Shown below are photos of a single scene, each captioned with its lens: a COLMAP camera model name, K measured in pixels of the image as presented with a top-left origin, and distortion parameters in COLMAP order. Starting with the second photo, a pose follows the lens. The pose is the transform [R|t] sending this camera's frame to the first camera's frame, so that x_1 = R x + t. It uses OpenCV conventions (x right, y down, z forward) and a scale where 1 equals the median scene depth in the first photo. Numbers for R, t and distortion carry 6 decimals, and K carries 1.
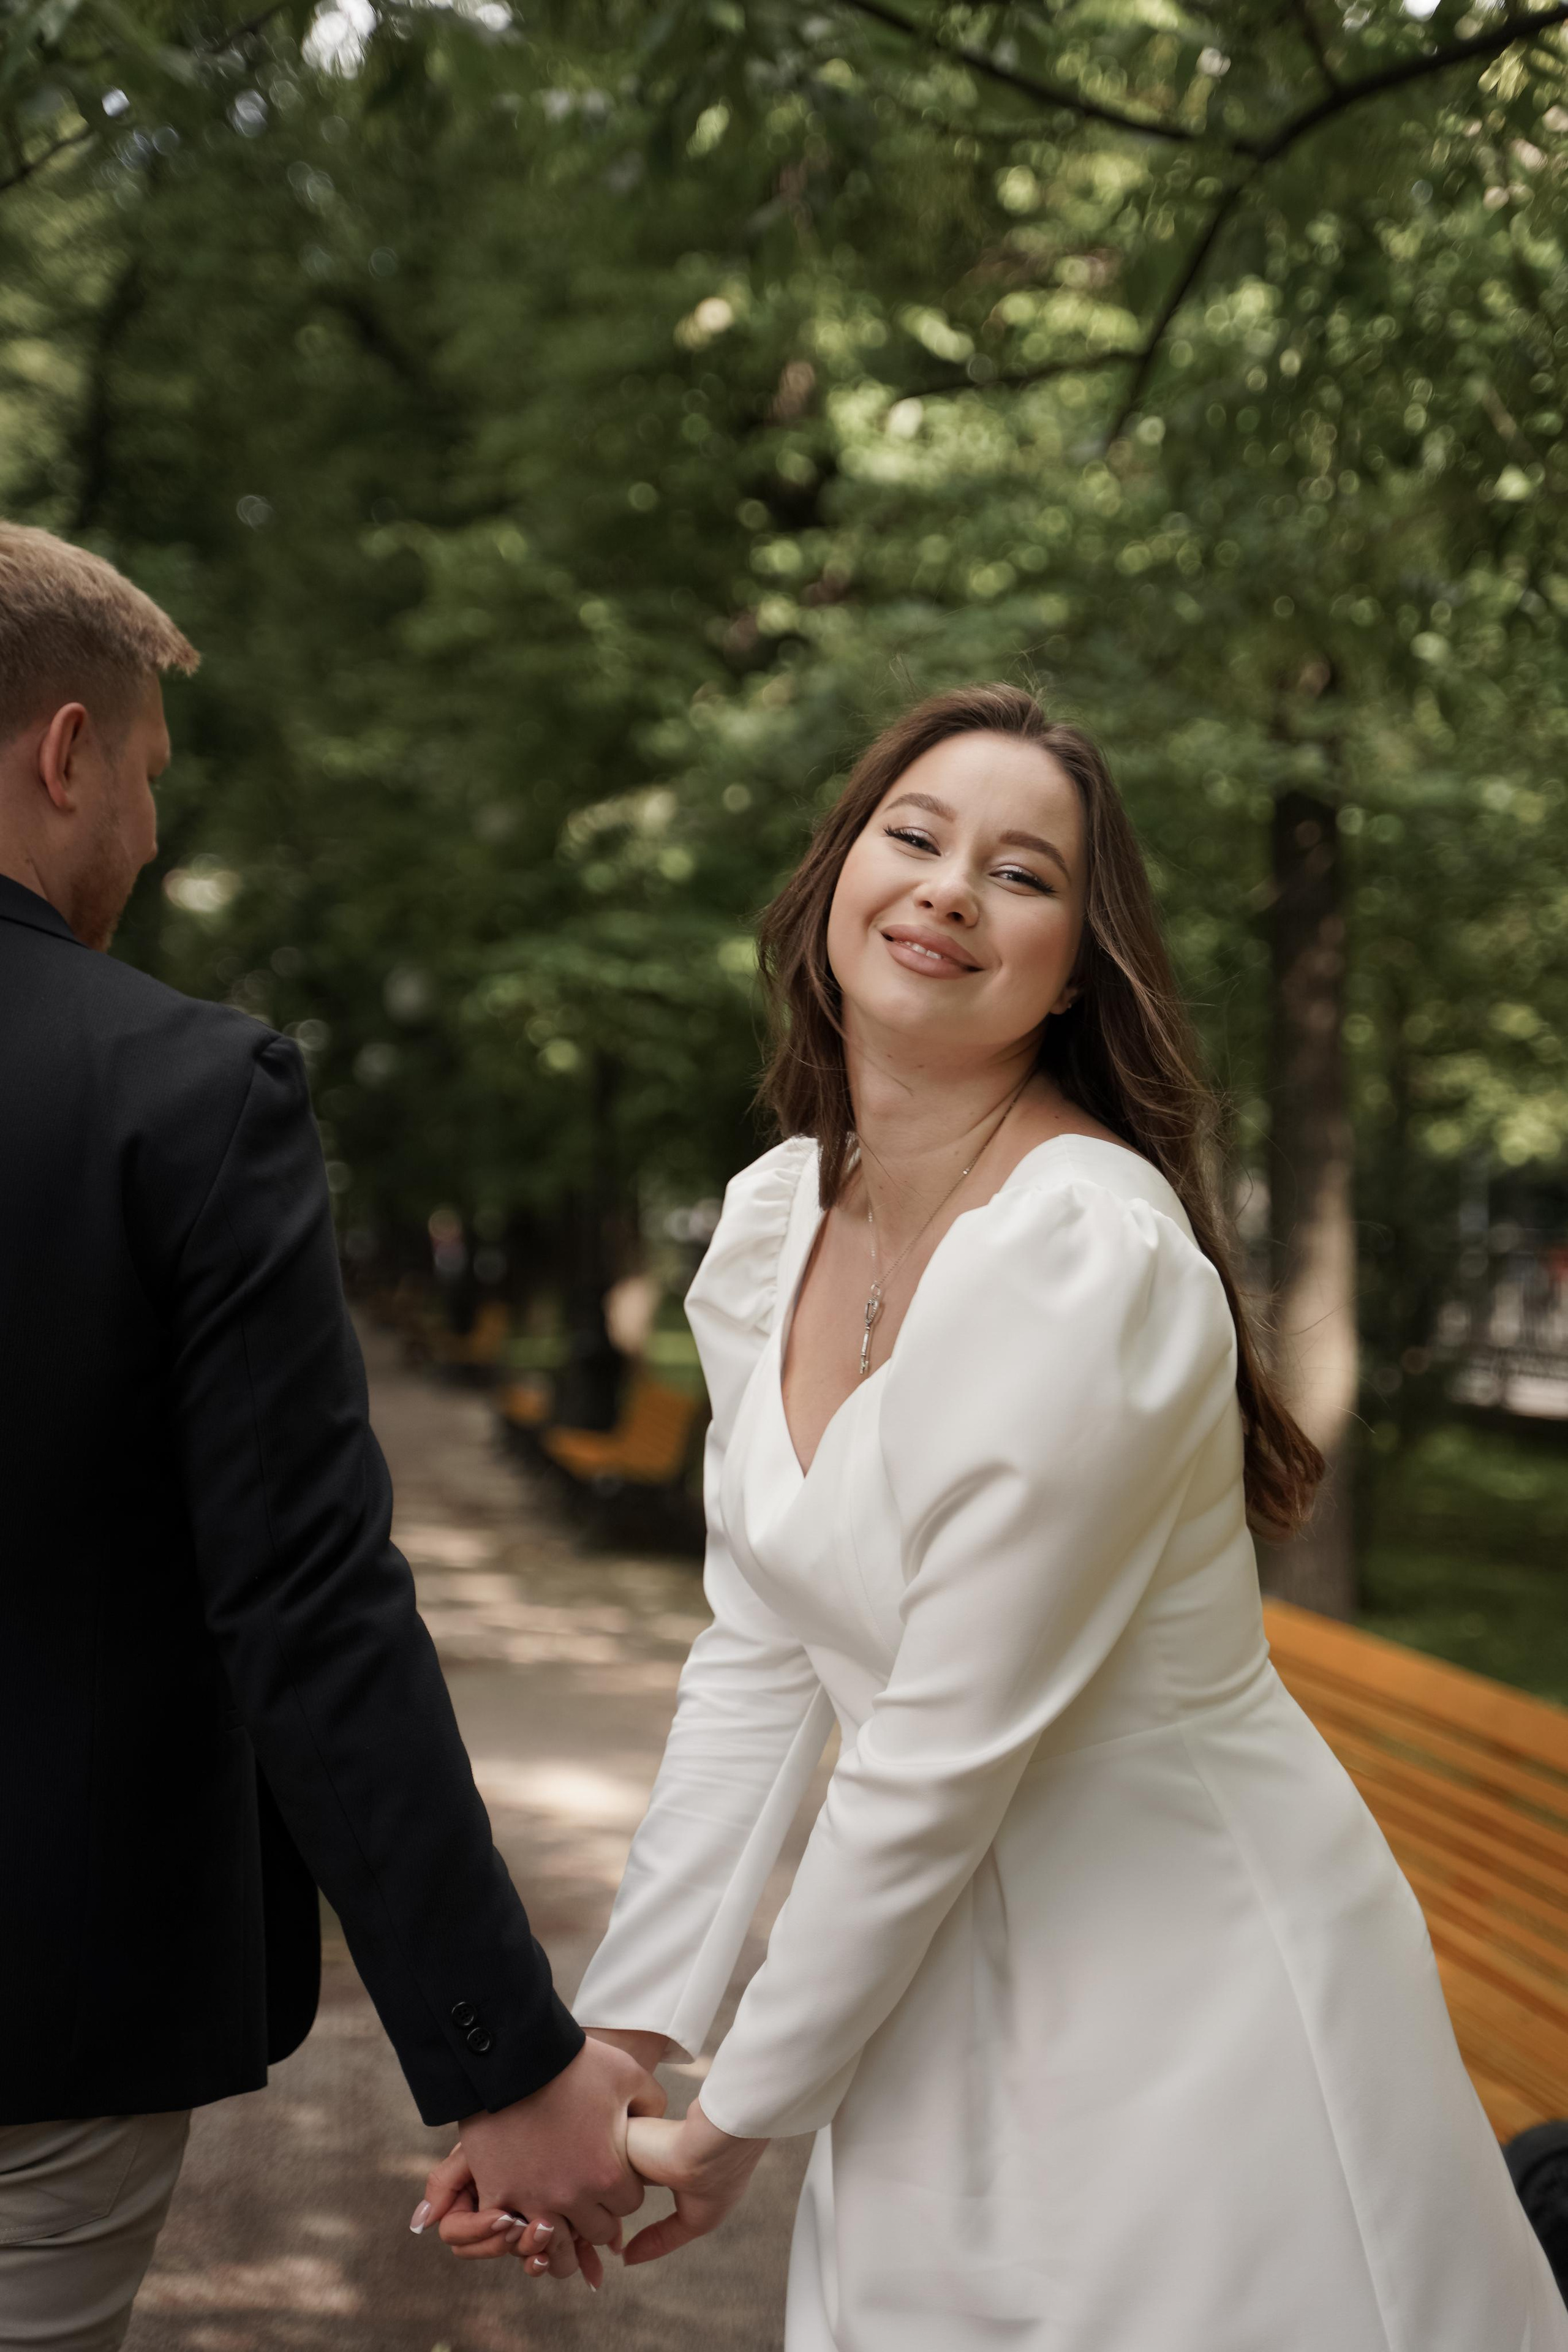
lens RADIAL K [[4028.5, 0, 784.0], [0, 4028.5, 1176.0], [0, 0, 1]] dist [-0.014119, -0.013436]
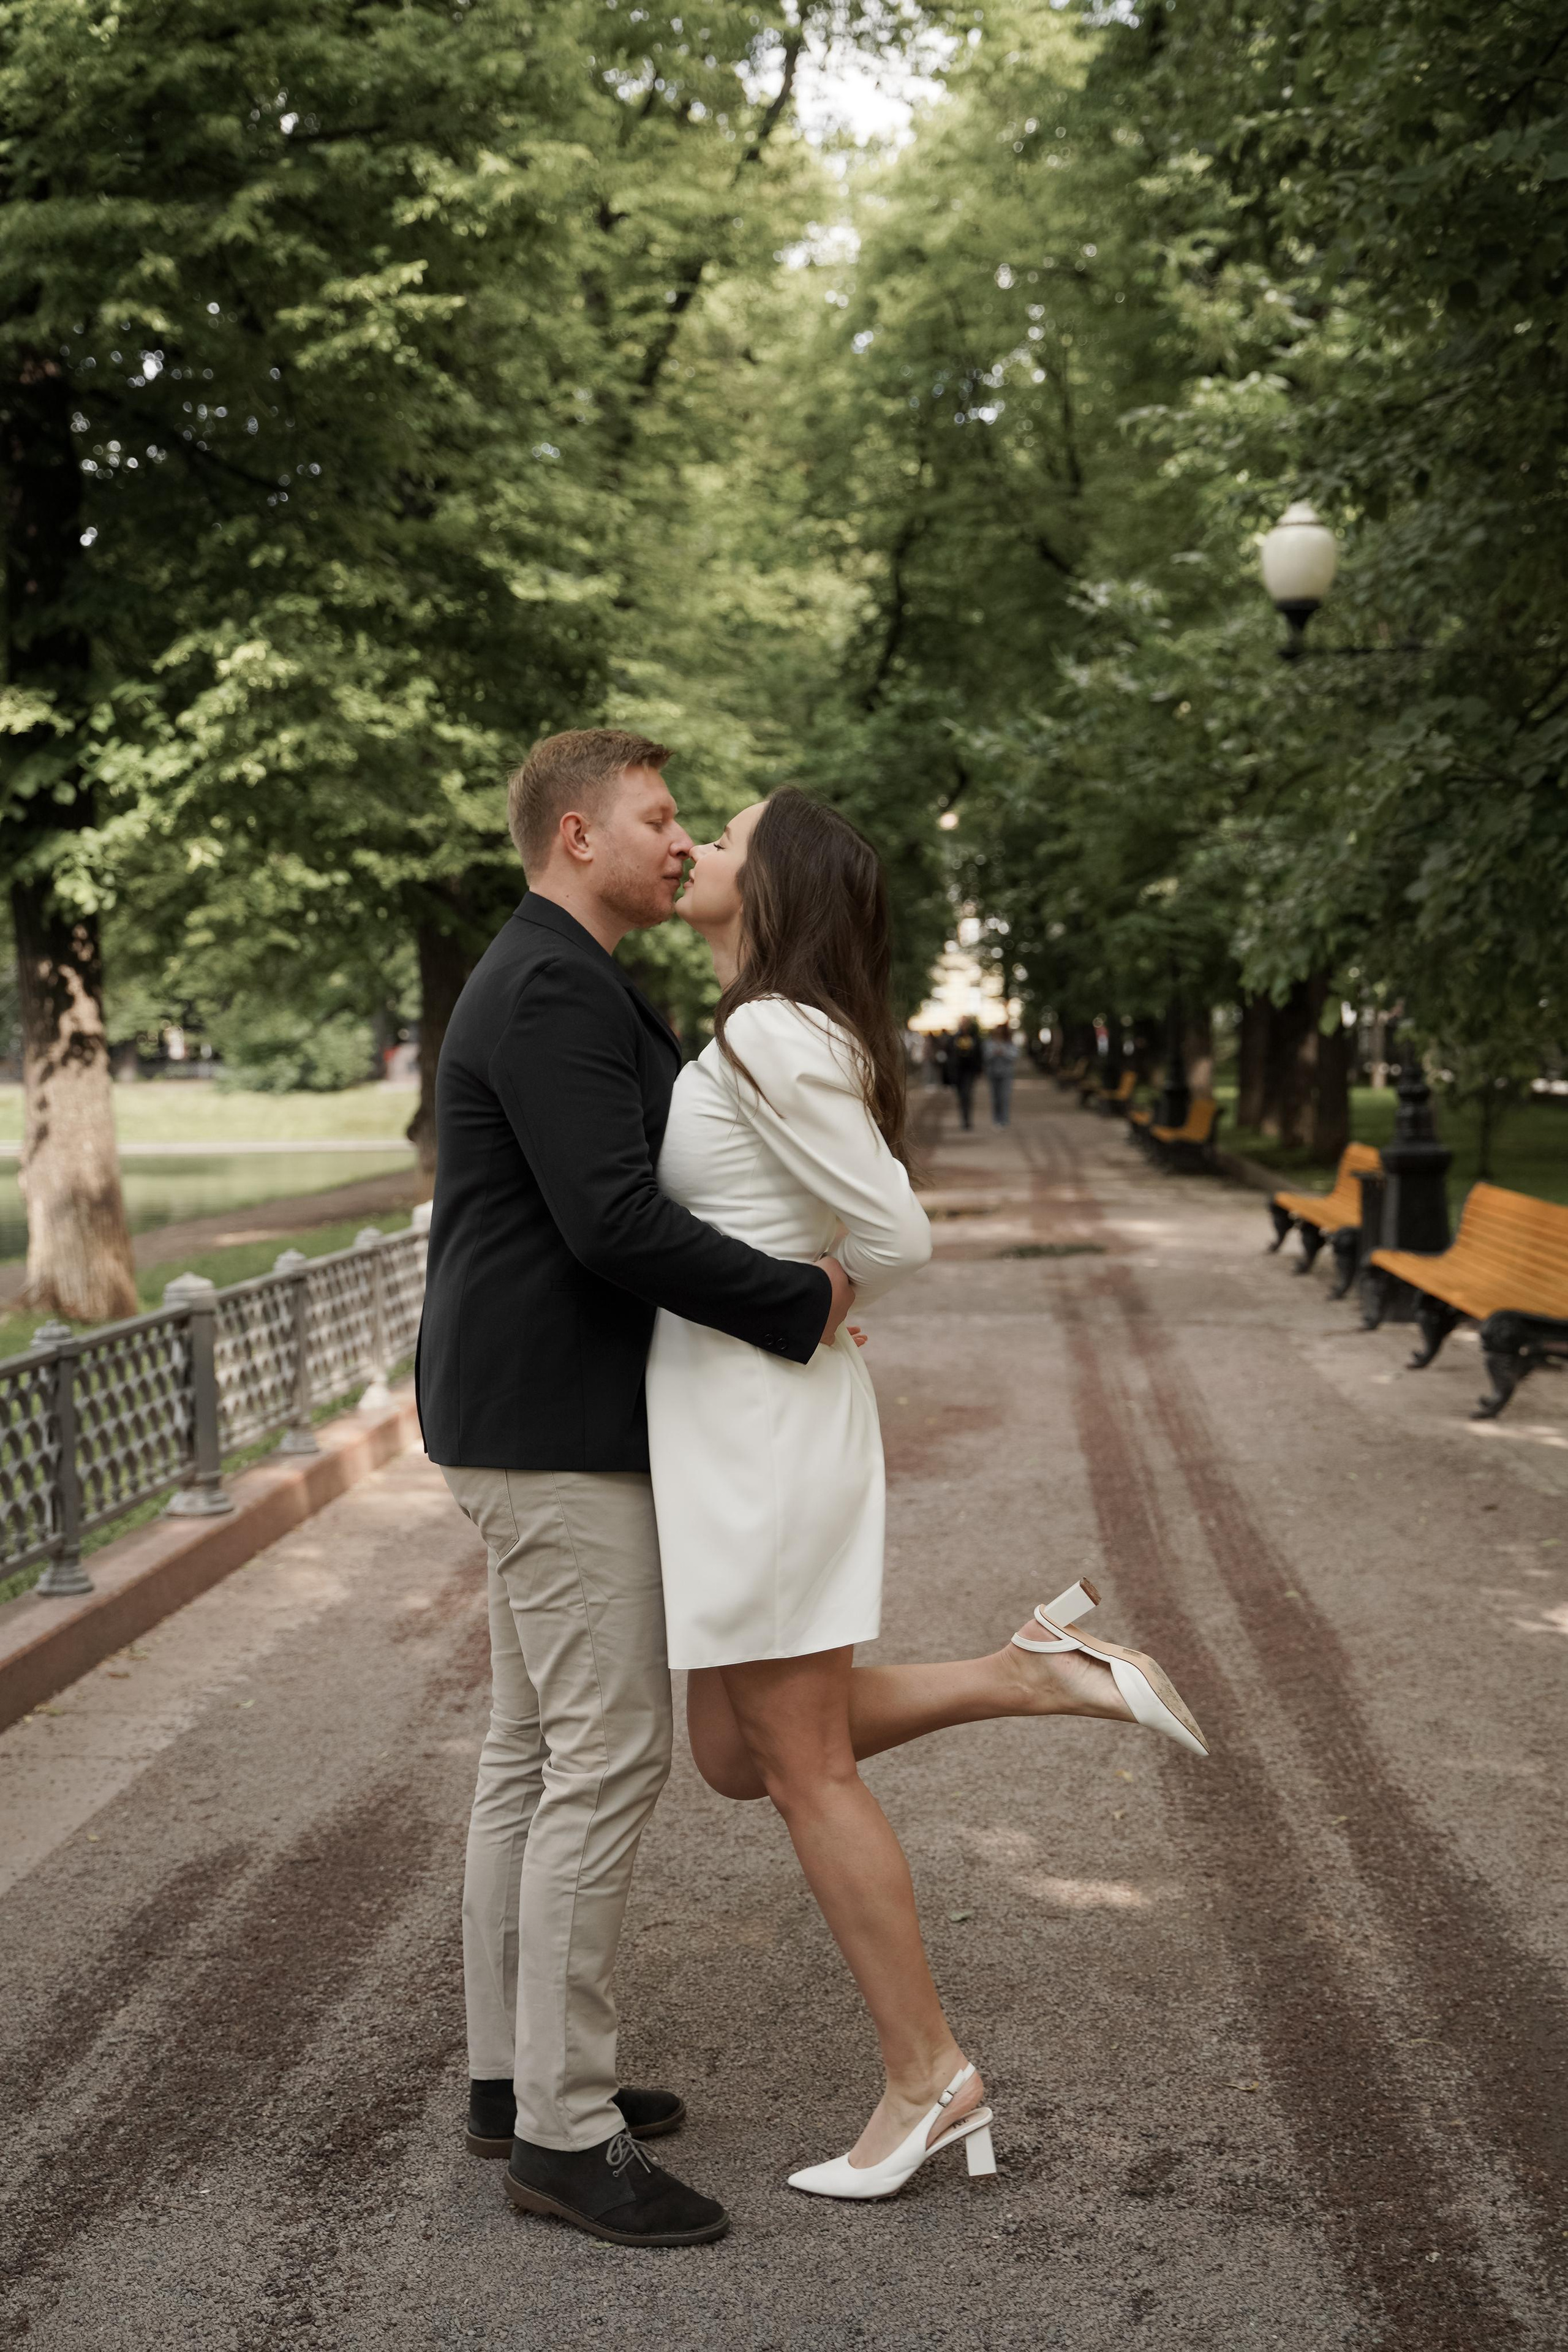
lens RADIAL K [[2821.8, 0, 784.0], [0, 2821.8, 1176.0], [0, 0, 1]] dist [-0.003027, -0.001303]
pose [[0.980340, -0.026518, -0.195523, 0.024470], [0.039530, 0.997233, 0.062952, -0.007024], [0.193313, -0.069444, 0.978676, -0.294966]]
